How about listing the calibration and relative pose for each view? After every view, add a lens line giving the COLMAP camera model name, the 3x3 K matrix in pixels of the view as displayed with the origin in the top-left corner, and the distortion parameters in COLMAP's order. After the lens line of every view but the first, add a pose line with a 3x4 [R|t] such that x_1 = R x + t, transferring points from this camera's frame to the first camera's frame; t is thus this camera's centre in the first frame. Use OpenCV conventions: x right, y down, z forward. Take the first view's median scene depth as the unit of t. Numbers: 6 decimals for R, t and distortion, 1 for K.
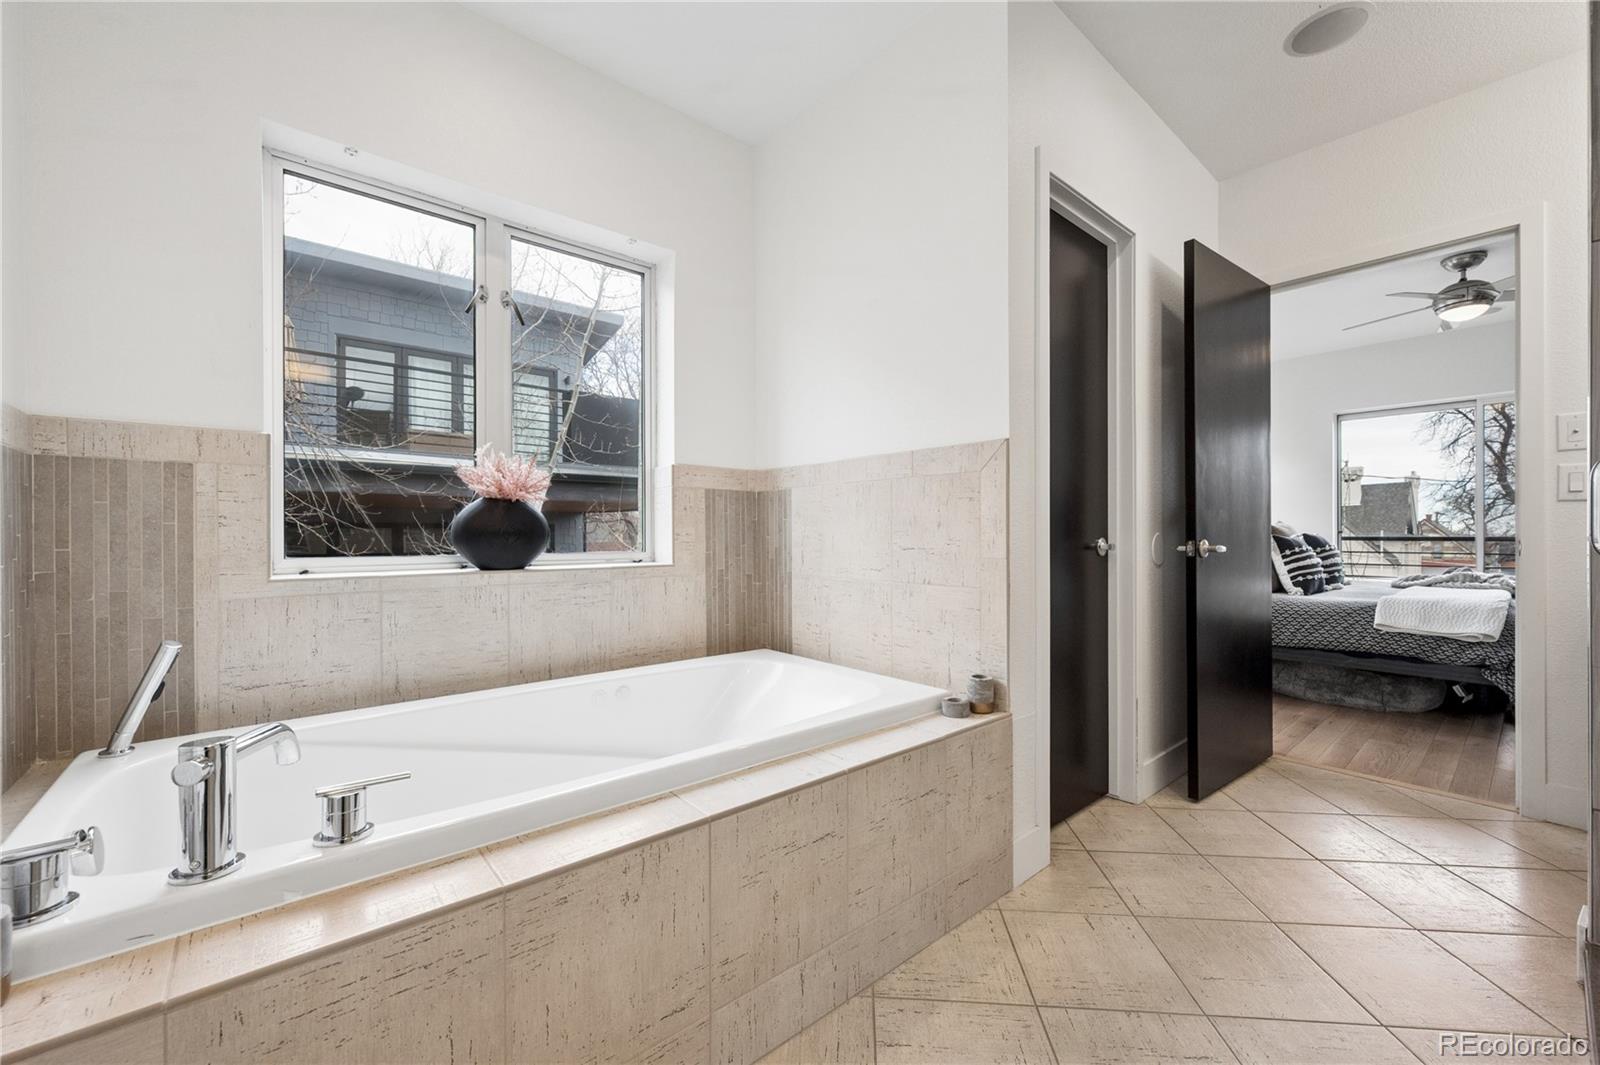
lens RADIAL K [[631.5, 0, 805.1], [0, 631.5, 544.6], [0, 0, 1]] dist [0.004594, 0.000317]
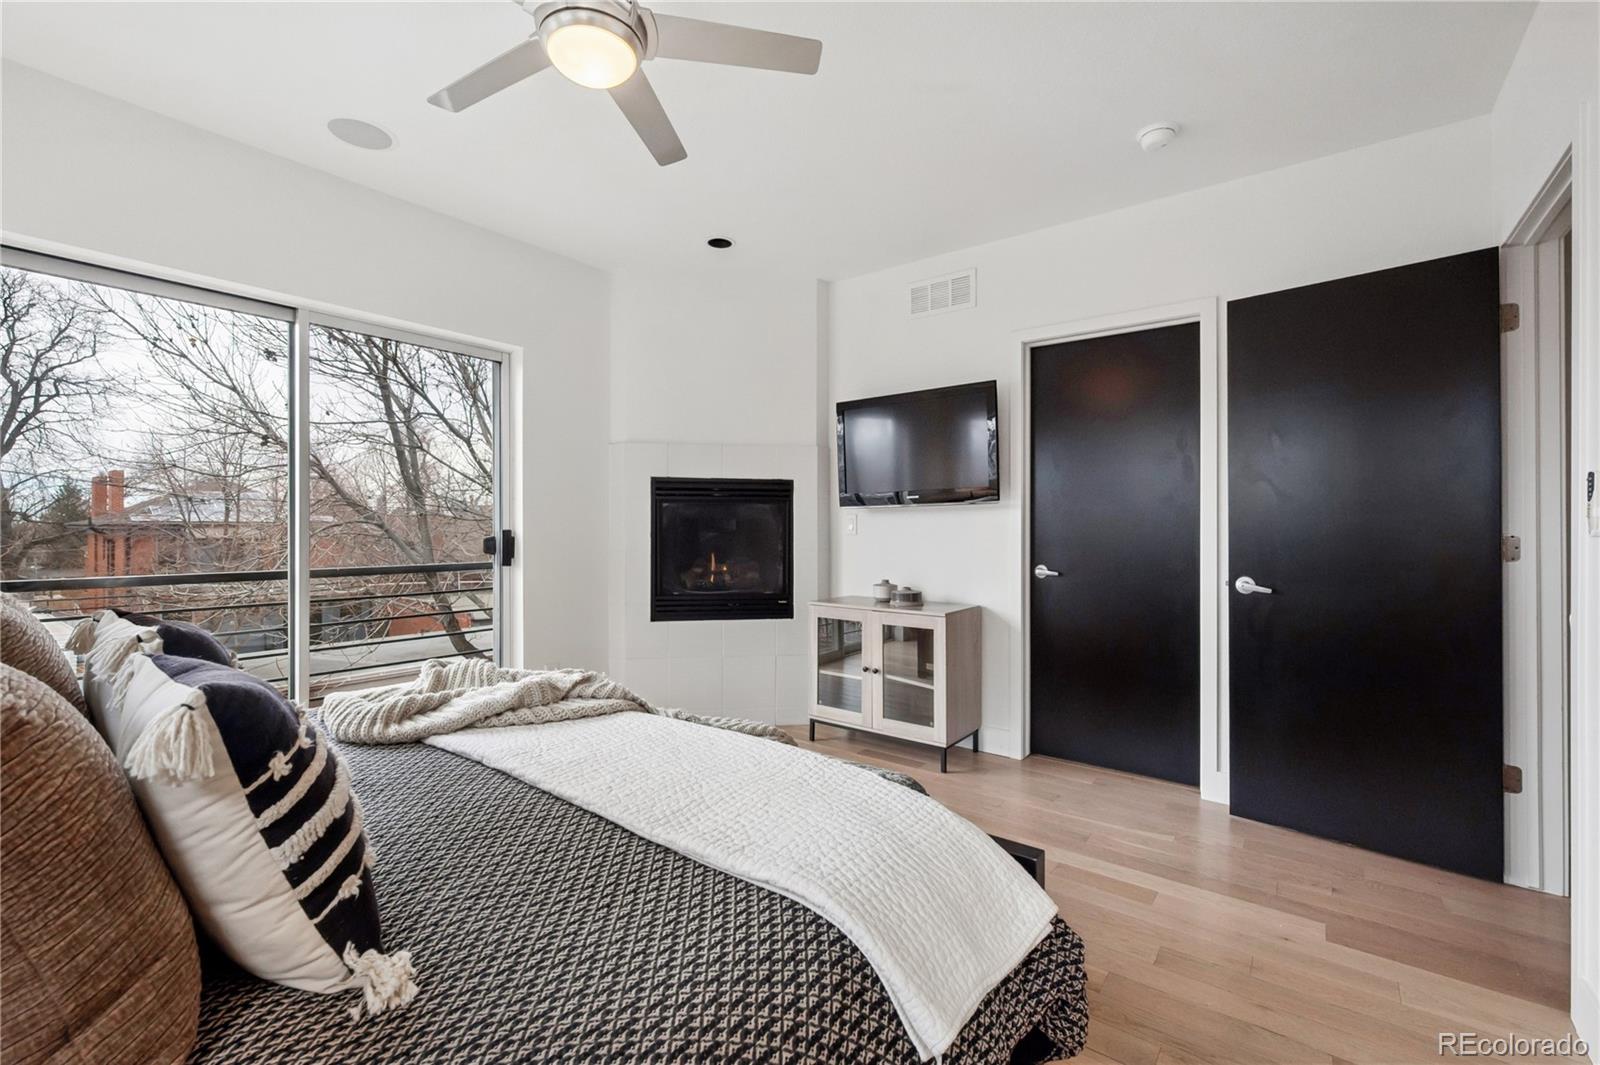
lens RADIAL K [[659.7, 0, 797.4], [0, 659.7, 527.5], [0, 0, 1]] dist [0.003985, -0.000073]
pose [[-0.171855, -0.001215, 0.985121, 0.094728], [0.006109, 0.999979, 0.002299, -0.009748], [-0.985103, 0.006413, -0.171844, 0.152934]]
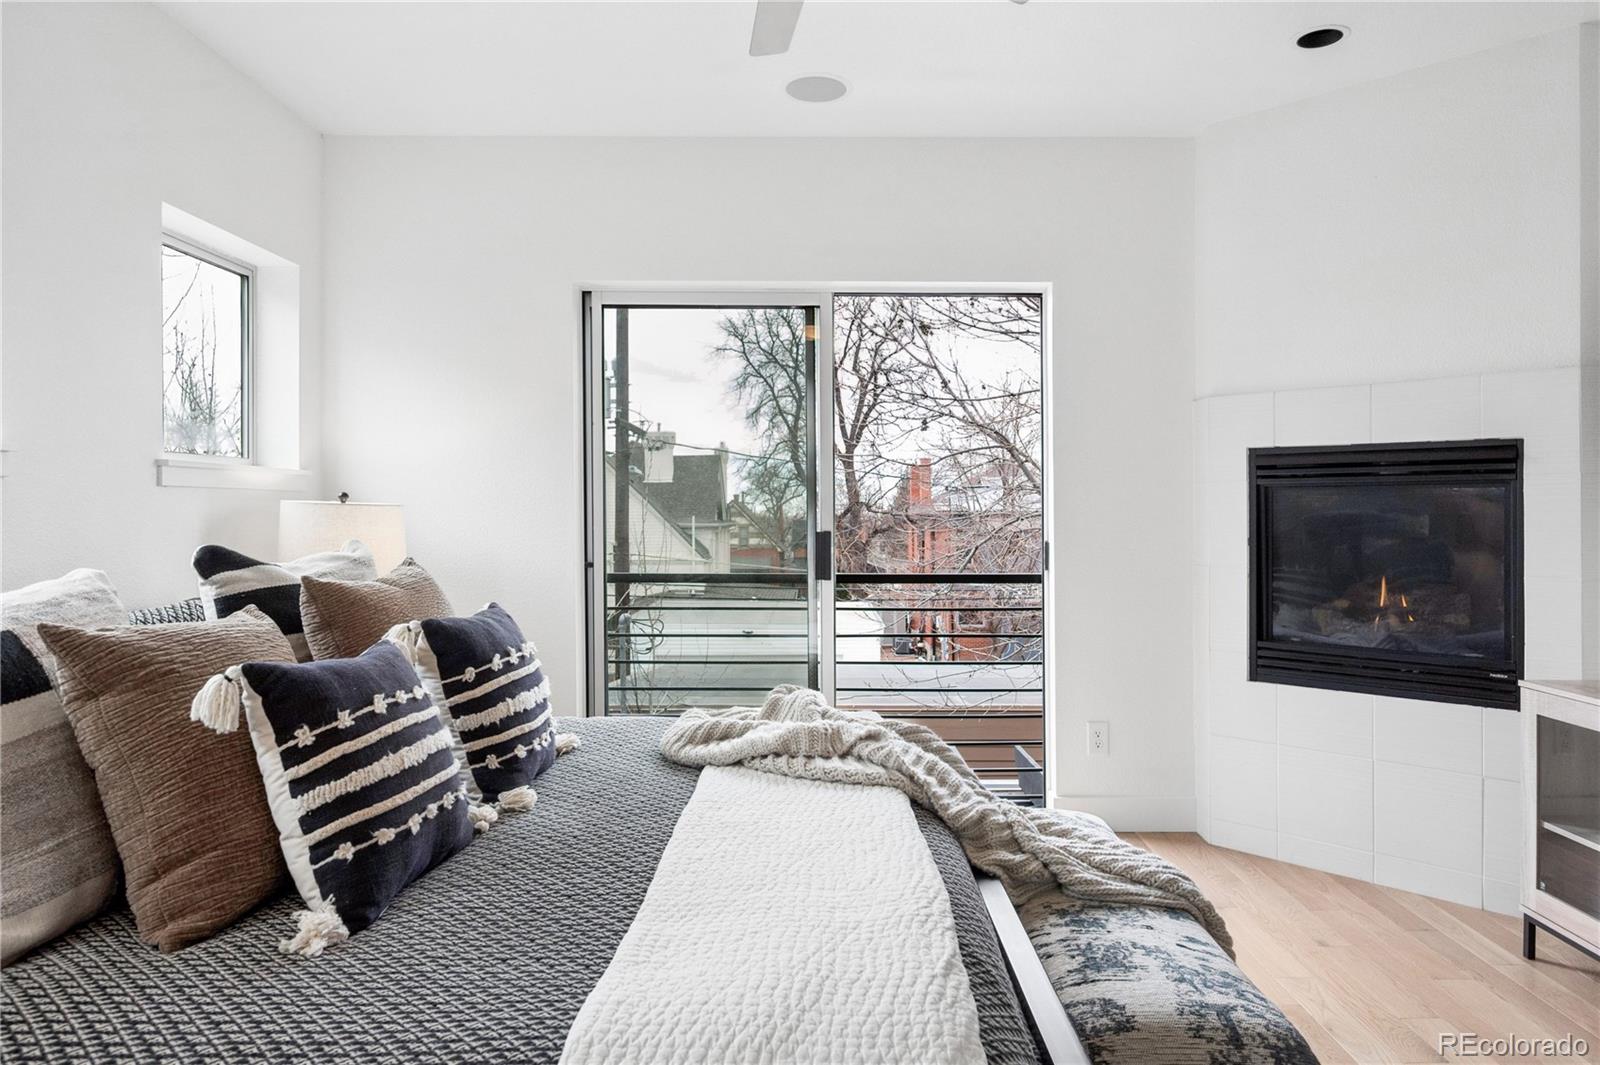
lens RADIAL K [[963.8, 0, 807.4], [0, 963.8, 527.2], [0, 0, 1]] dist [-0.006228, -0.000363]
pose [[0.659652, -0.006966, 0.751538, 0.107199], [0.006003, 0.999974, 0.004000, -0.011130], [-0.751547, 0.001873, 0.659677, 0.109057]]
